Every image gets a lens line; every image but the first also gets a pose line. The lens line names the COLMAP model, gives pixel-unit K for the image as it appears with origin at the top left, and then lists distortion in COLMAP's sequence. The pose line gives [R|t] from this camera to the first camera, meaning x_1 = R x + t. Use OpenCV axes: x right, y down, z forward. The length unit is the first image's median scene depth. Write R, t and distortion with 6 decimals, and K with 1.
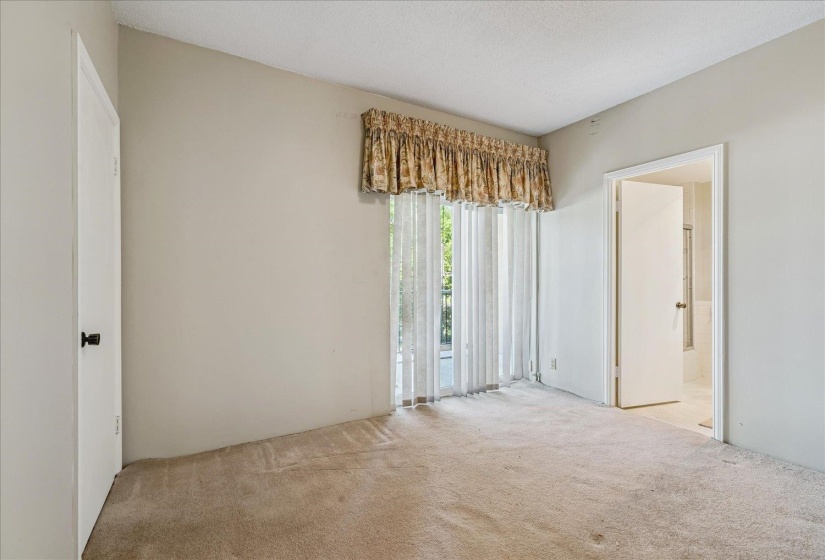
lens RADIAL K [[378.1, 0, 413.3], [0, 378.1, 278.8], [0, 0, 1]] dist [-0.002410, 0.002389]
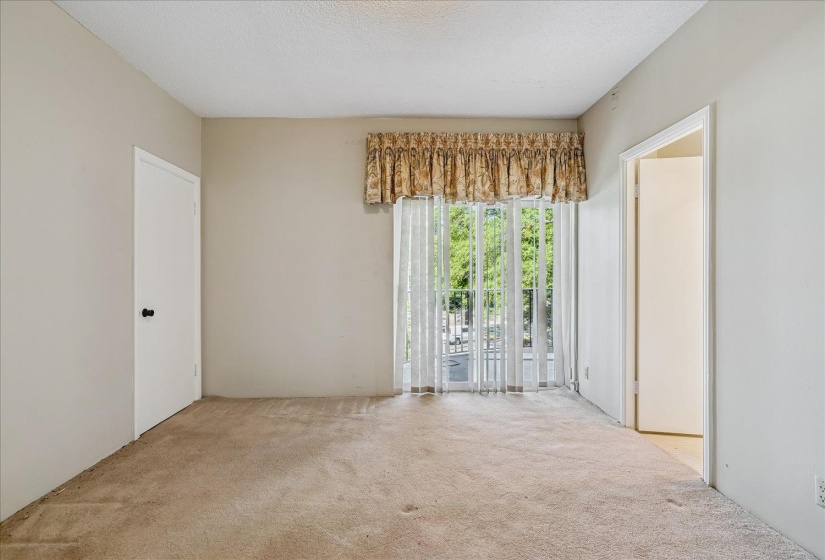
lens RADIAL K [[396.3, 0, 409.3], [0, 396.3, 276.9], [0, 0, 1]] dist [0.003650, 0.002206]
pose [[0.875069, -0.001864, -0.483994, 0.549865], [0.003399, 0.999992, 0.002293, -0.004590], [0.483986, -0.003652, 0.875068, -0.019870]]
